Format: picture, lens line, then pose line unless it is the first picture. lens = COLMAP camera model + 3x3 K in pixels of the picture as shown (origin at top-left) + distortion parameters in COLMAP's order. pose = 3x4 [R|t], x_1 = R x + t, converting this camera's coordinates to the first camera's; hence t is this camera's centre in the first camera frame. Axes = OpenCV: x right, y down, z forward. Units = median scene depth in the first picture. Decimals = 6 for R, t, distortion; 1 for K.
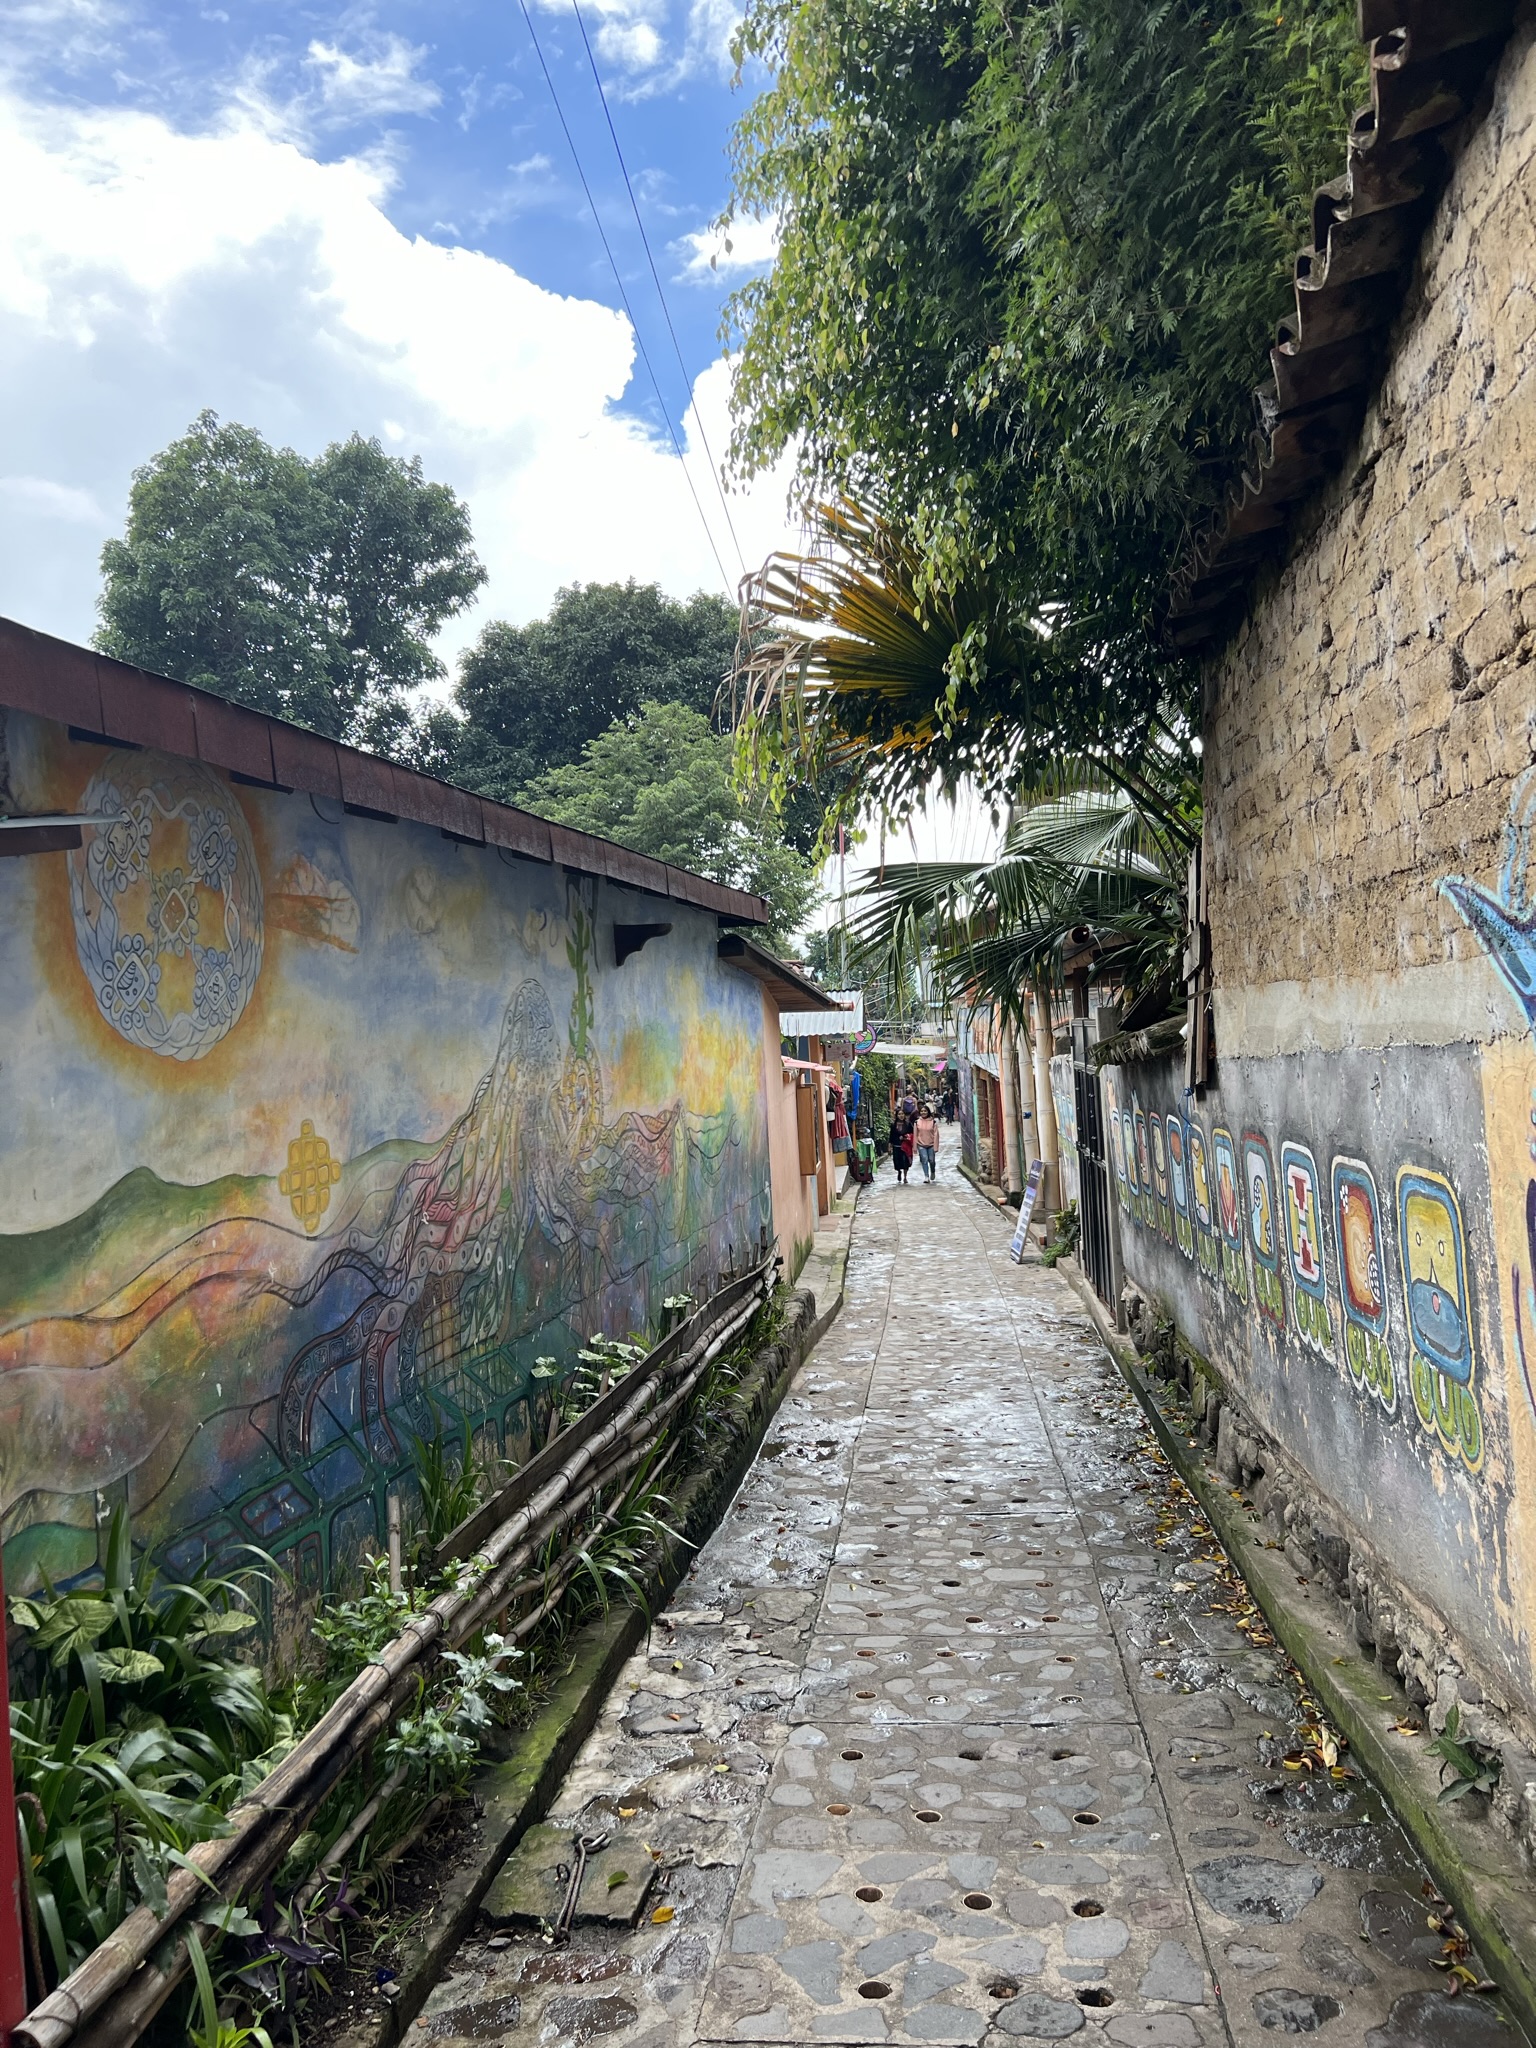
lens RADIAL K [[1552.5, 0, 768.0], [0, 1552.5, 1024.0], [0, 0, 1]] dist [0.004865, 0.000875]
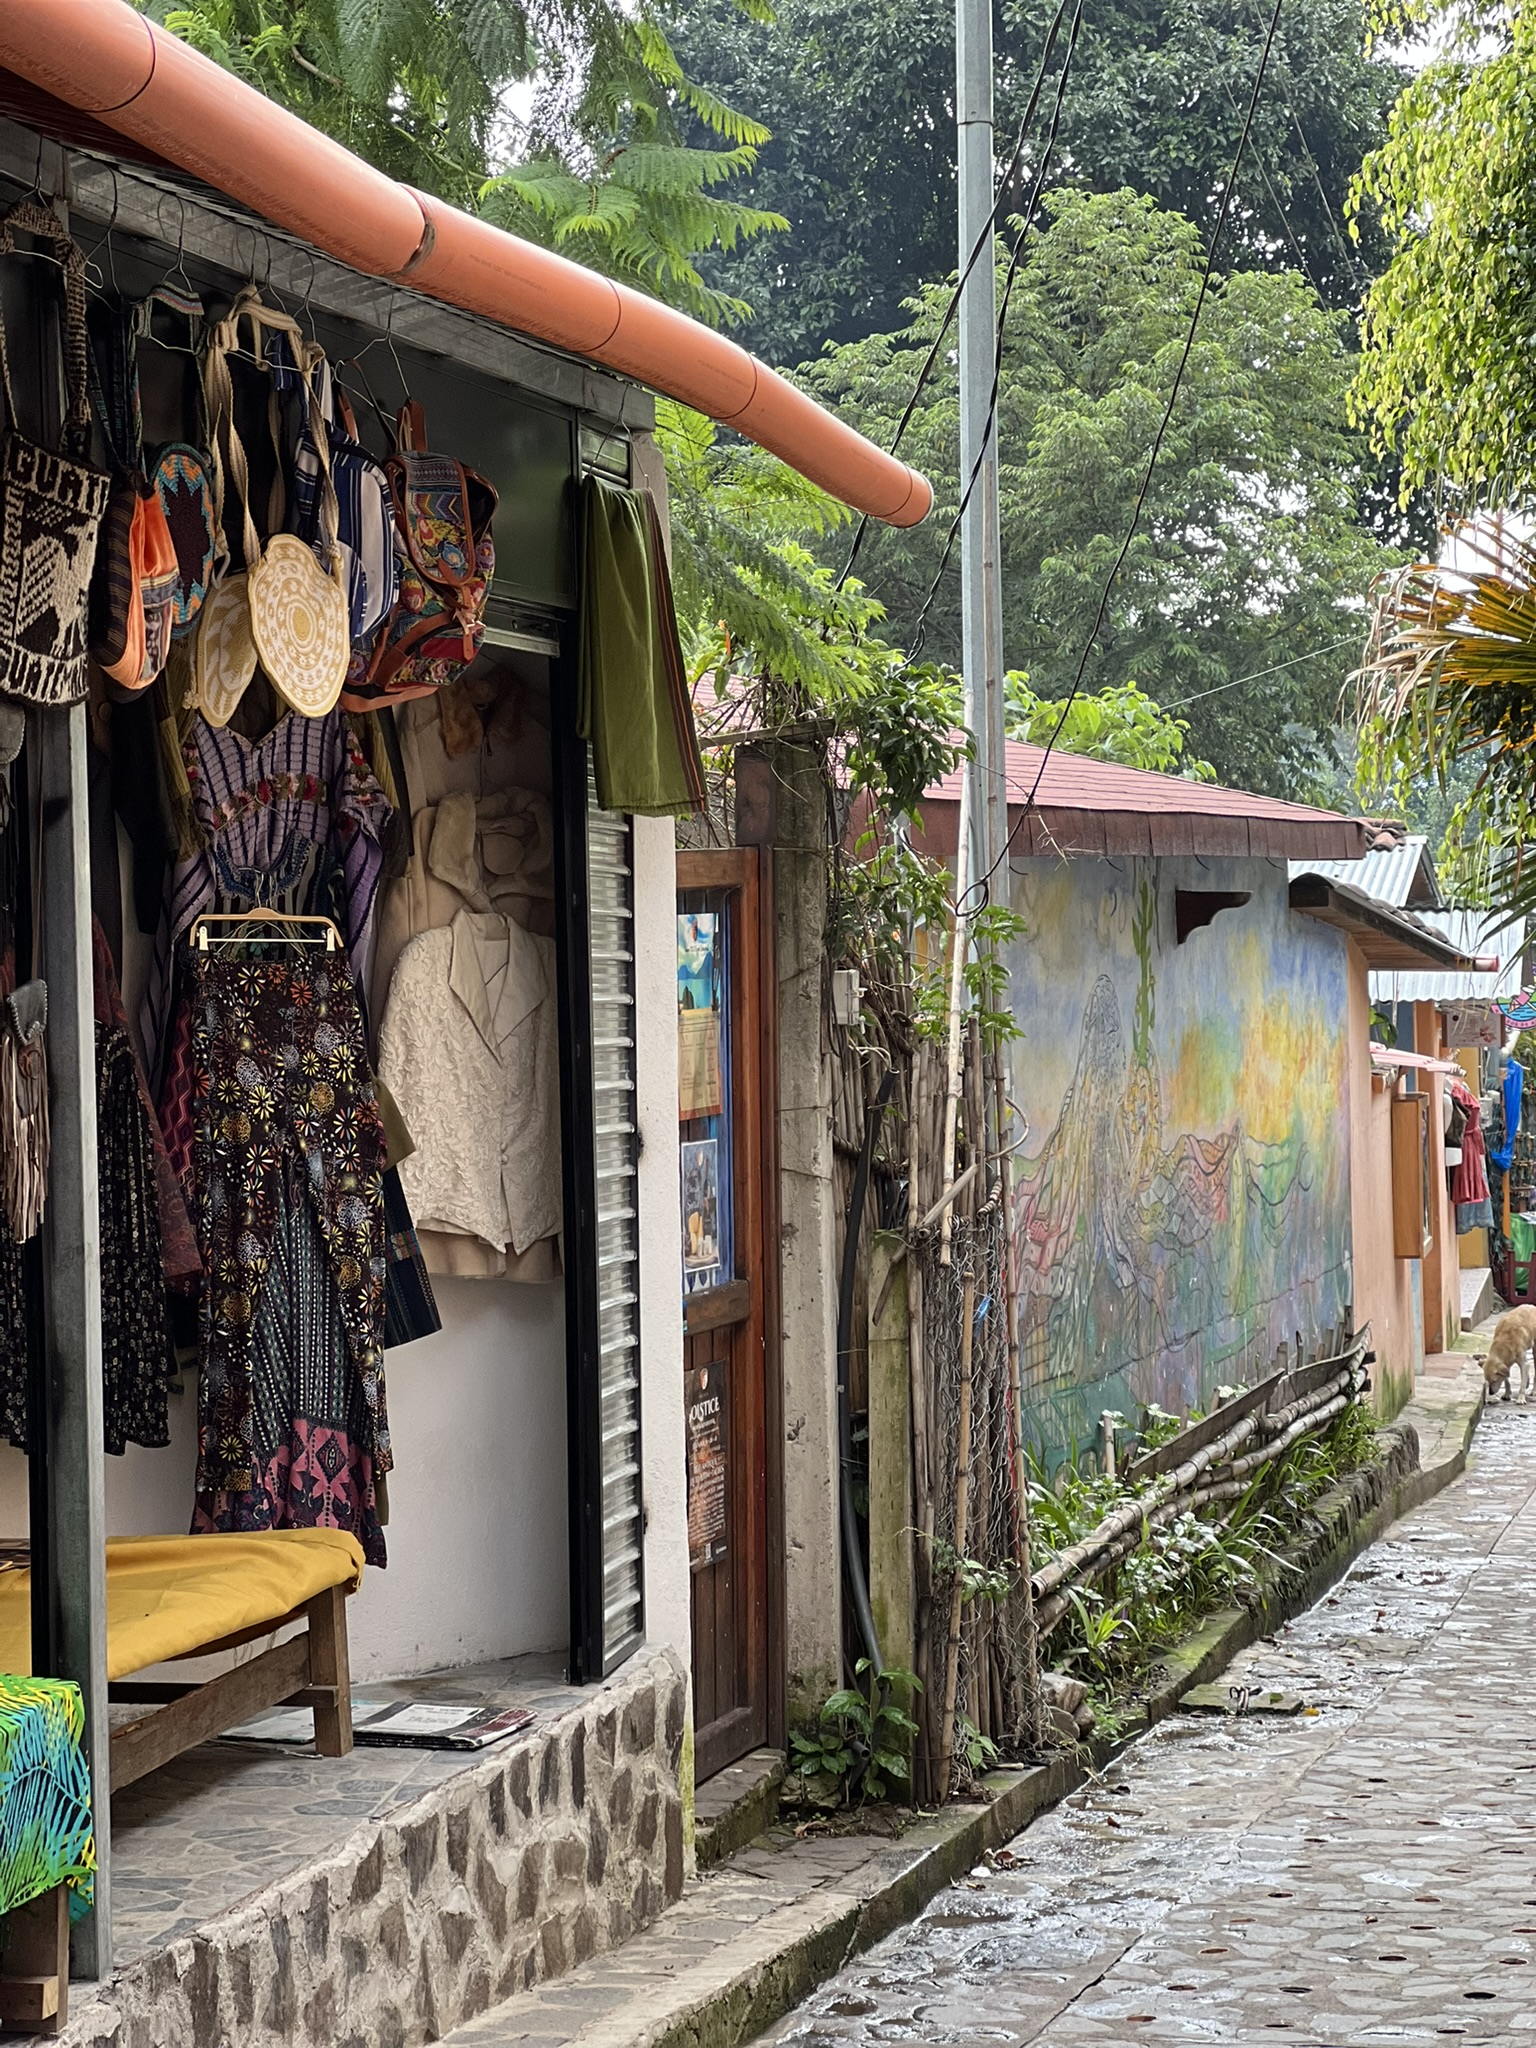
lens RADIAL K [[4568.3, 0, 767.3], [0, 4568.3, 944.2], [0, 0, 1]] dist [-0.375509, 8.920355]
pose [[0.993327, 0.030697, -0.111175, -0.045006], [-0.029135, 0.999453, 0.015650, -0.062559], [0.111595, -0.012307, 0.993678, -1.186573]]
